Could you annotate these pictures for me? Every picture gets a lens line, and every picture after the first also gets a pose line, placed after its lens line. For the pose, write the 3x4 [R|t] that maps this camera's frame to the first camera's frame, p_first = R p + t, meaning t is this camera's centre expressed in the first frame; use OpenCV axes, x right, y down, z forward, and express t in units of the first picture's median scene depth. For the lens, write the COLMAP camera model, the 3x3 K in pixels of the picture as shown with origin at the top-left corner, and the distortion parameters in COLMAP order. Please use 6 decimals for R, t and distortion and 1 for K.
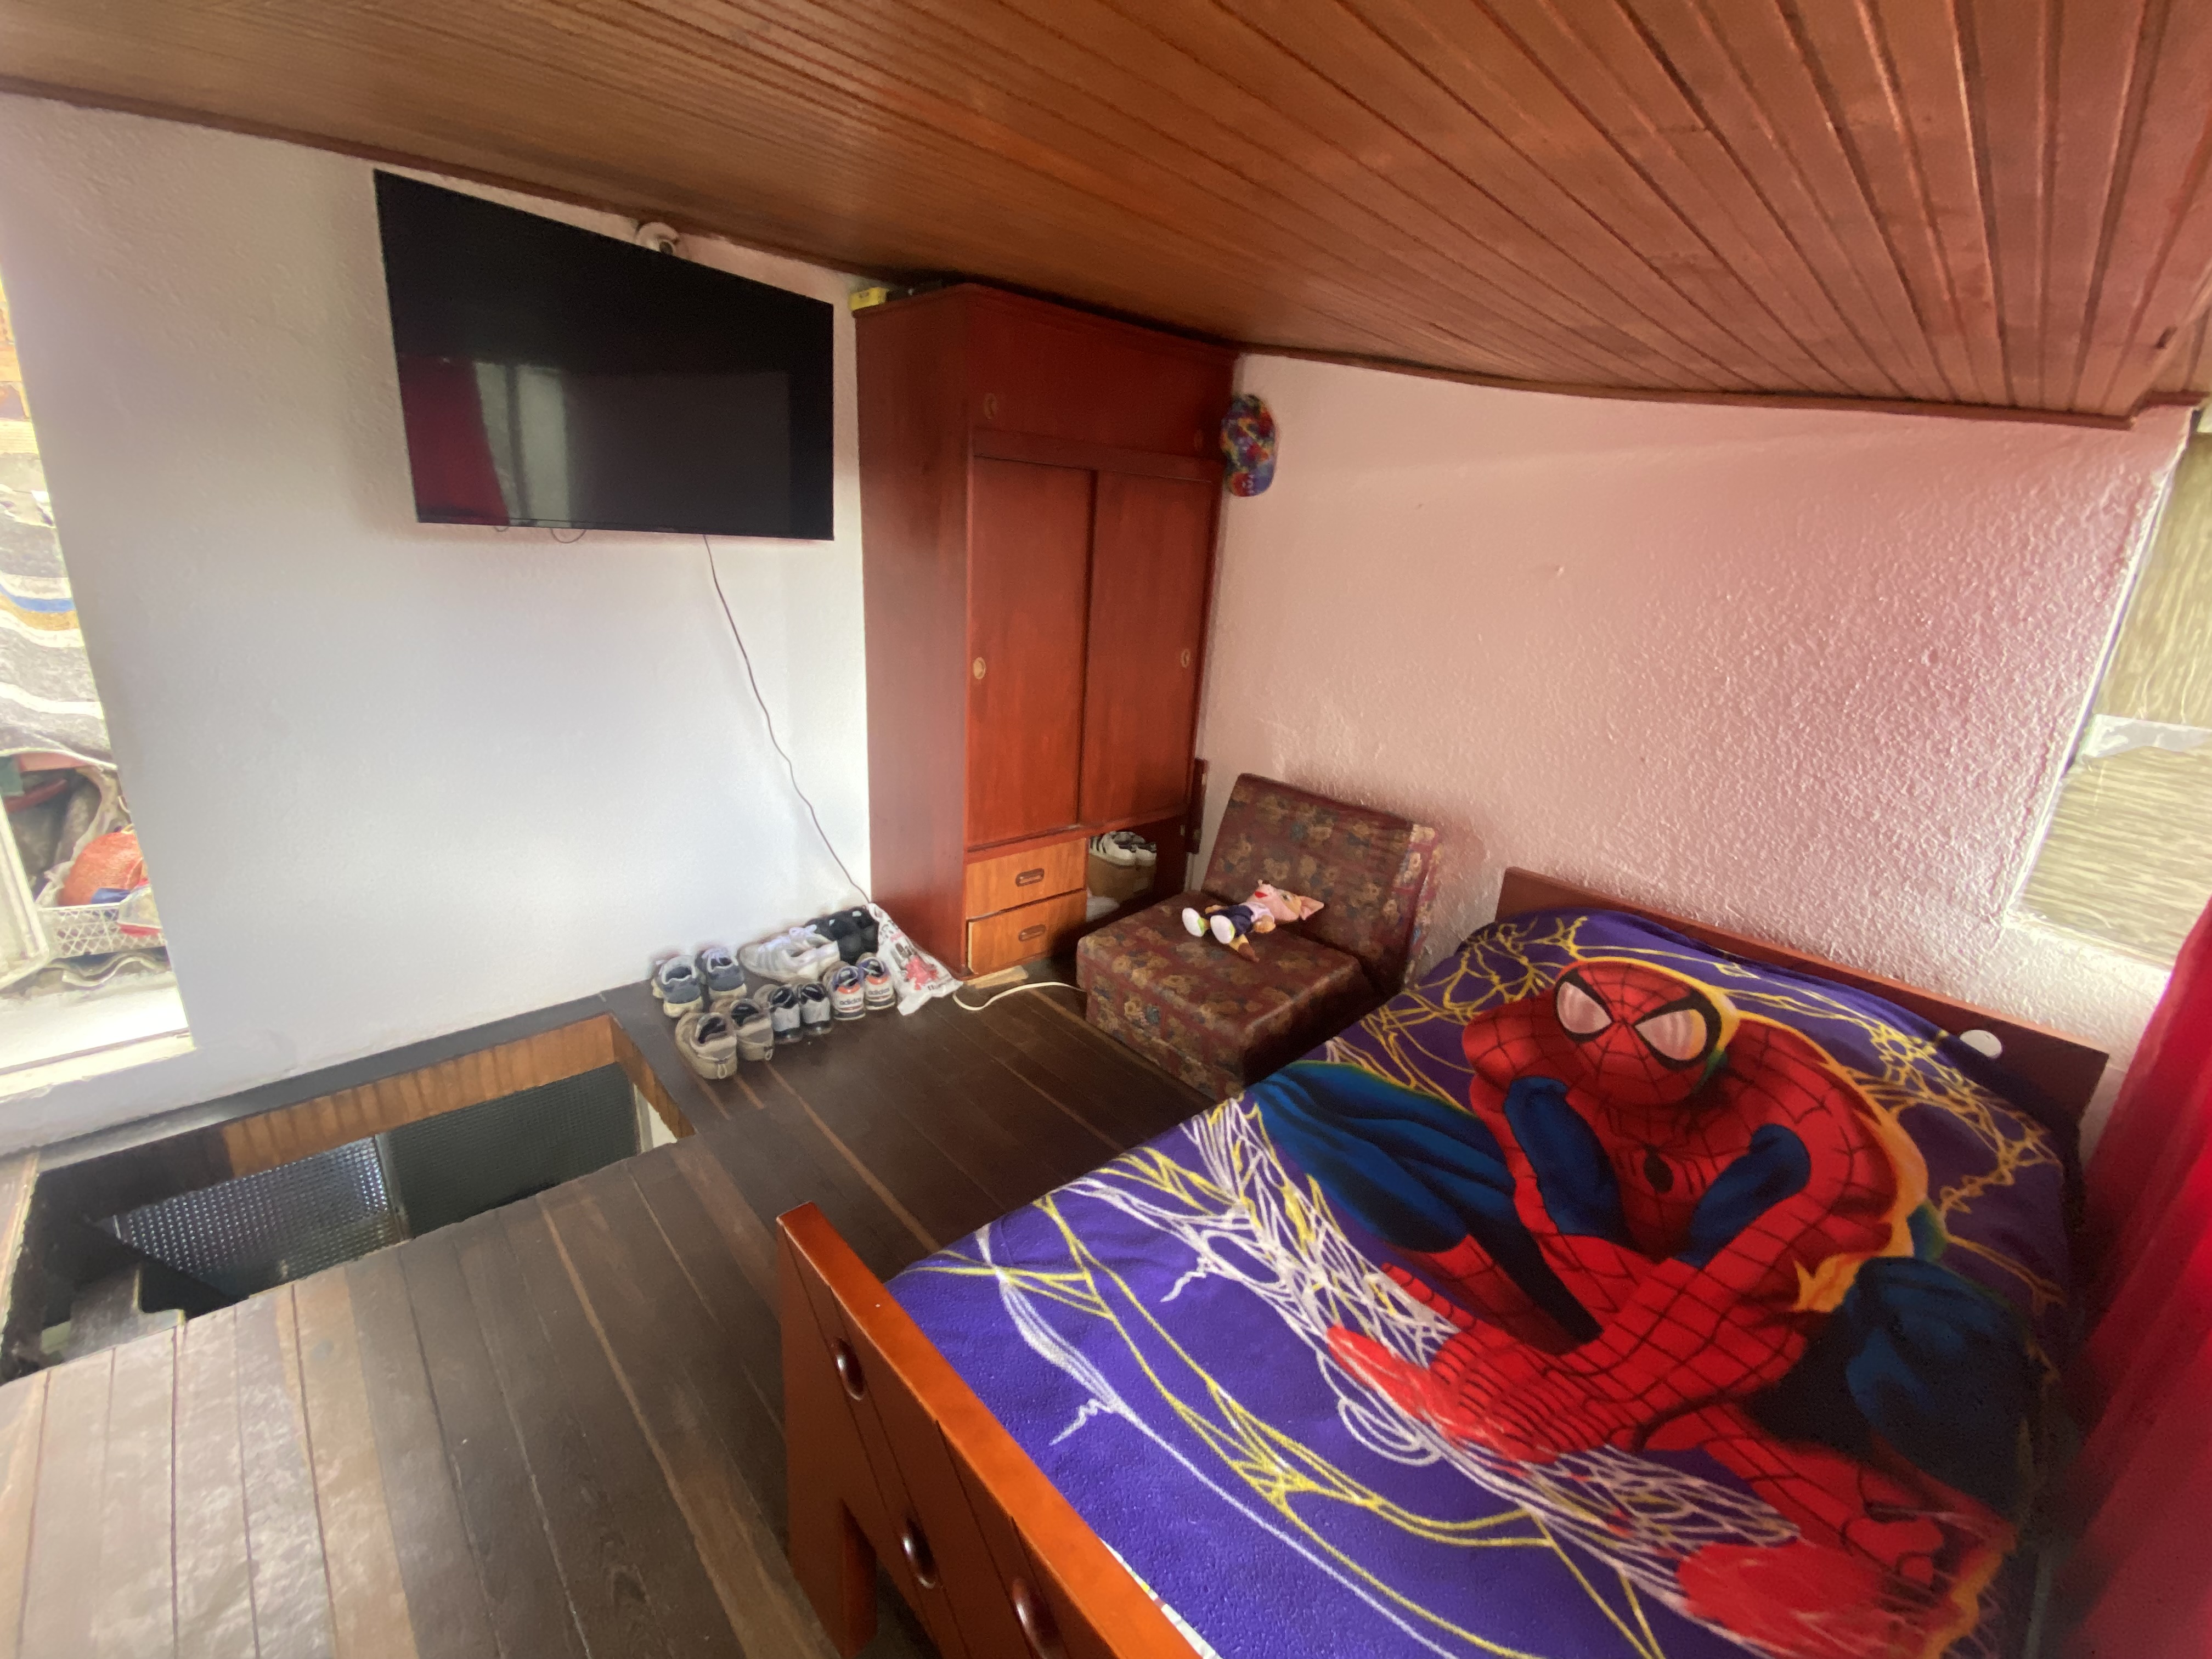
lens RADIAL K [[894.0, 0, 1106.0], [0, 894.0, 829.5], [0, 0, 1]] dist [0.000618, -0.013248]
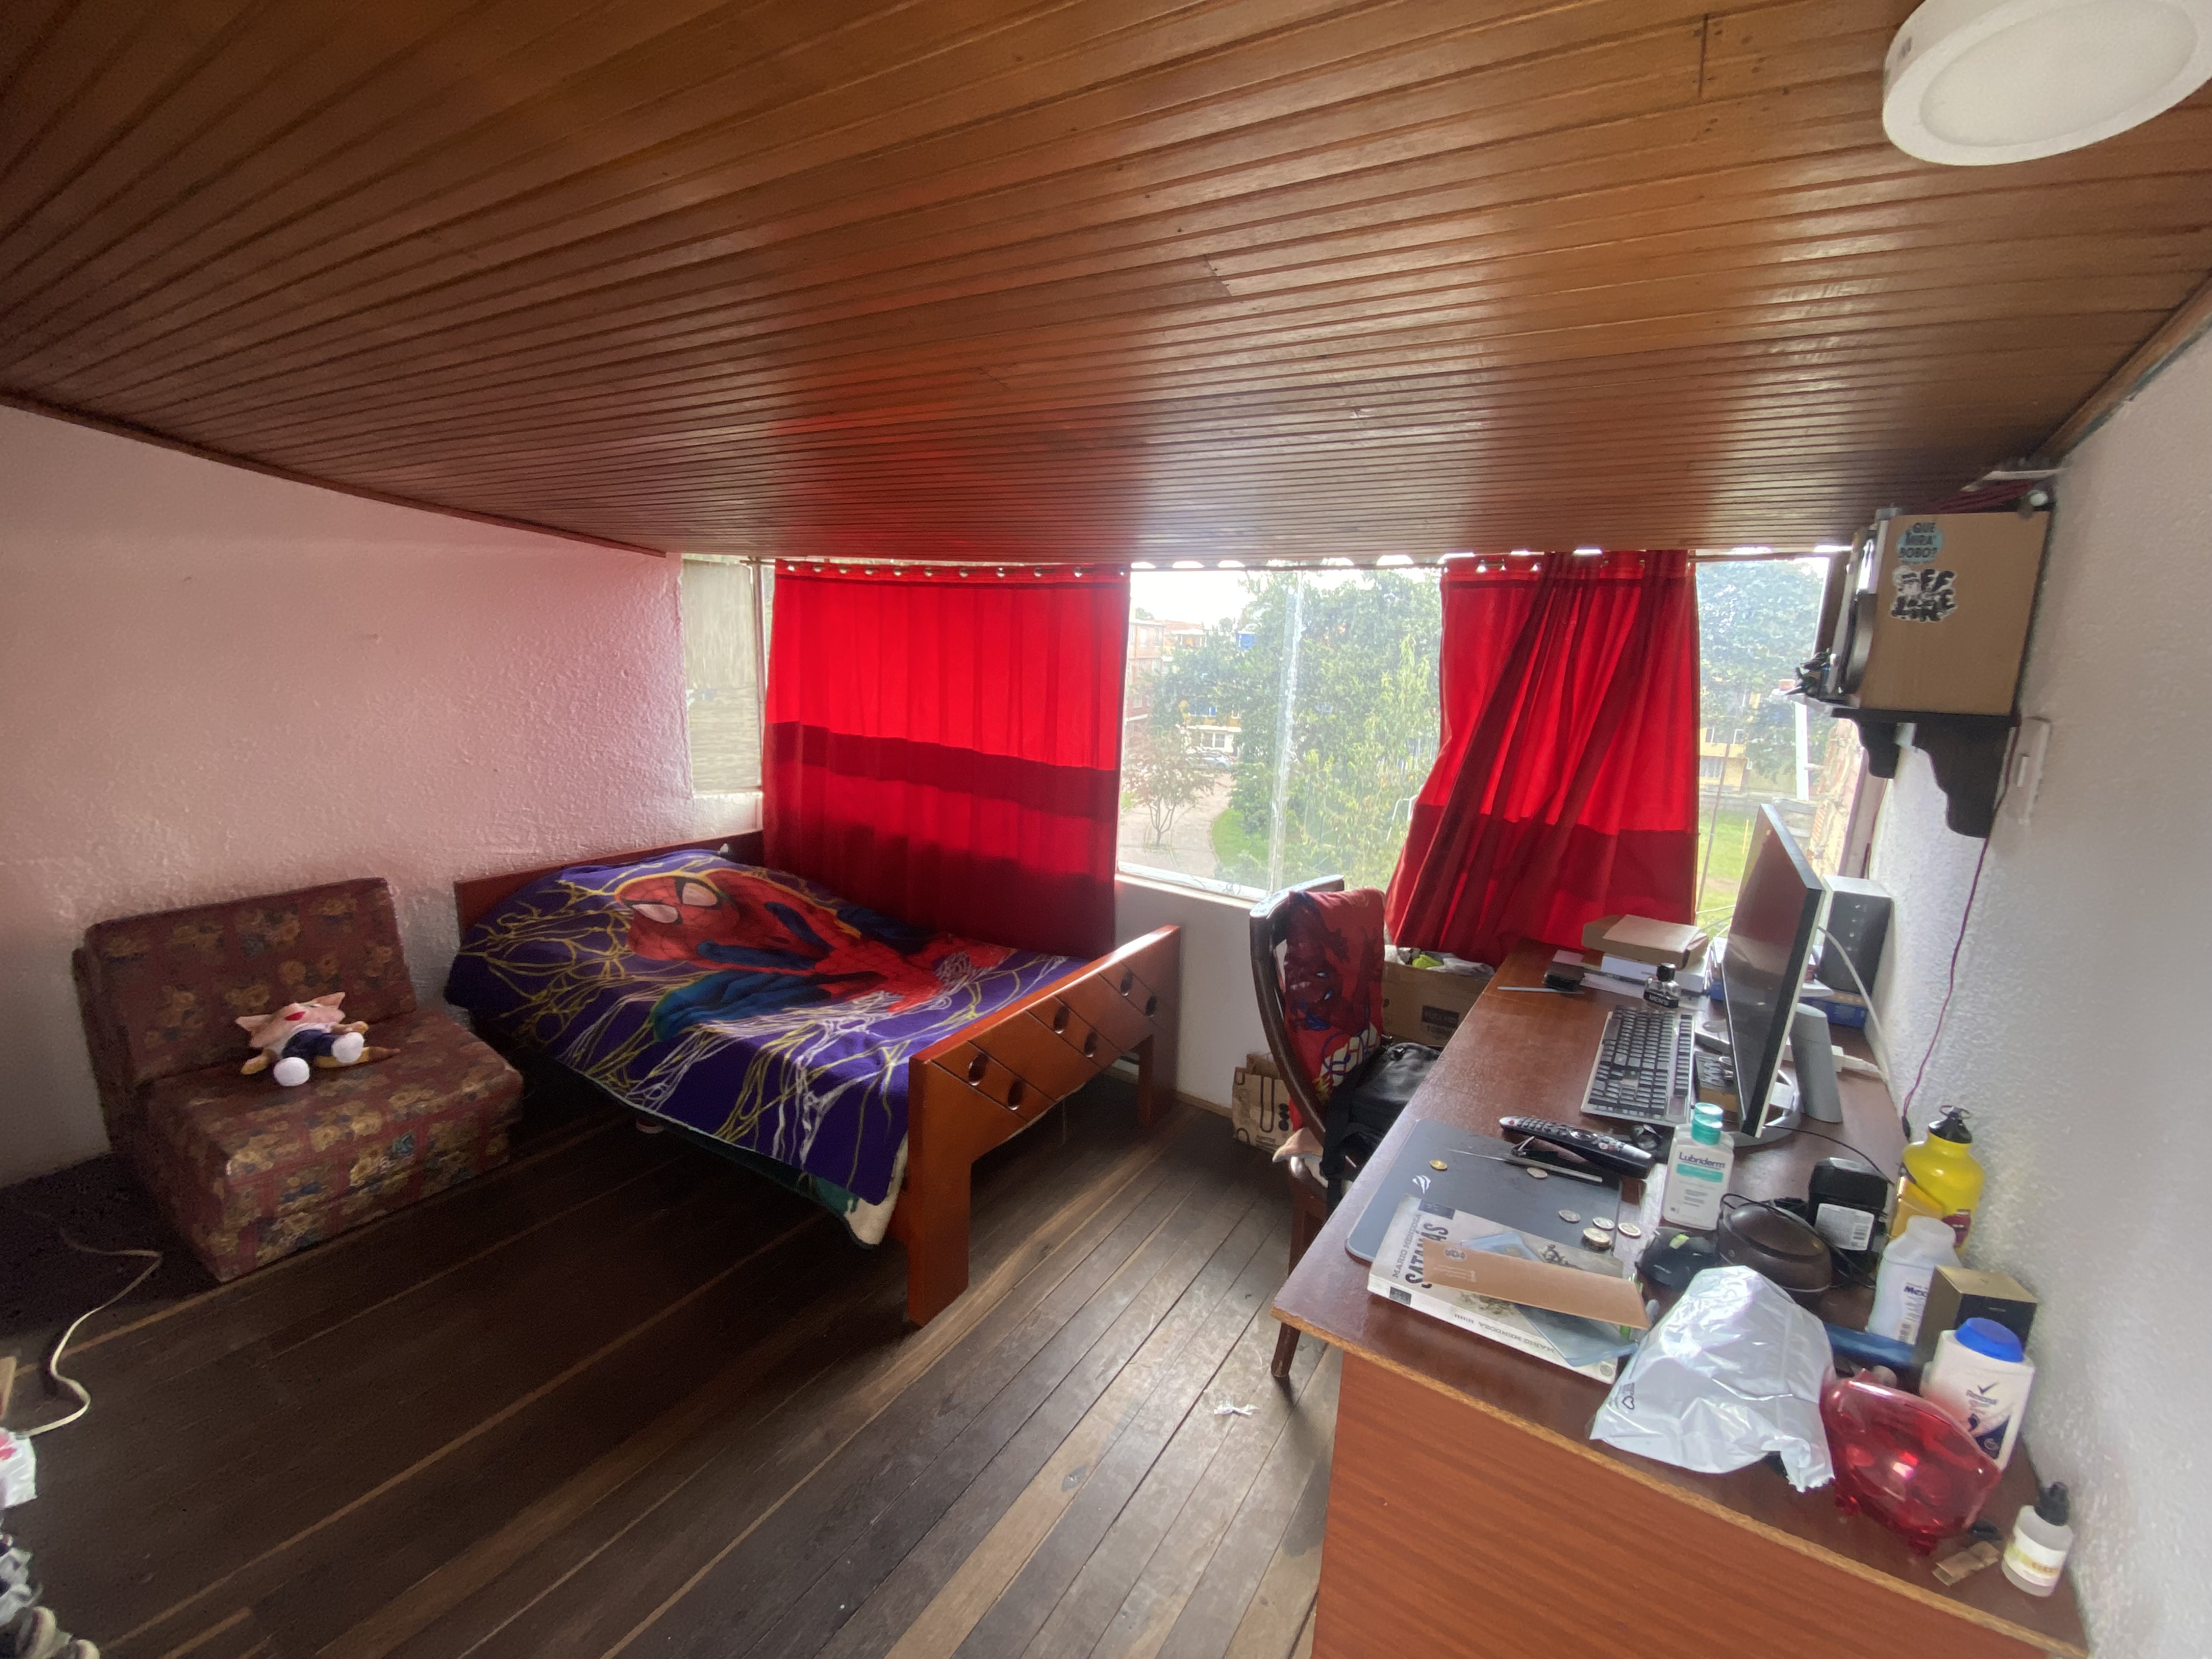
lens RADIAL K [[913.1, 0, 1106.0], [0, 913.1, 829.5], [0, 0, 1]] dist [-0.000072, -0.000007]
pose [[-0.258398, -0.269382, 0.927720, -1.460918], [0.244362, 0.910876, 0.332553, -0.356139], [-0.934622, 0.312631, -0.169542, 0.612013]]
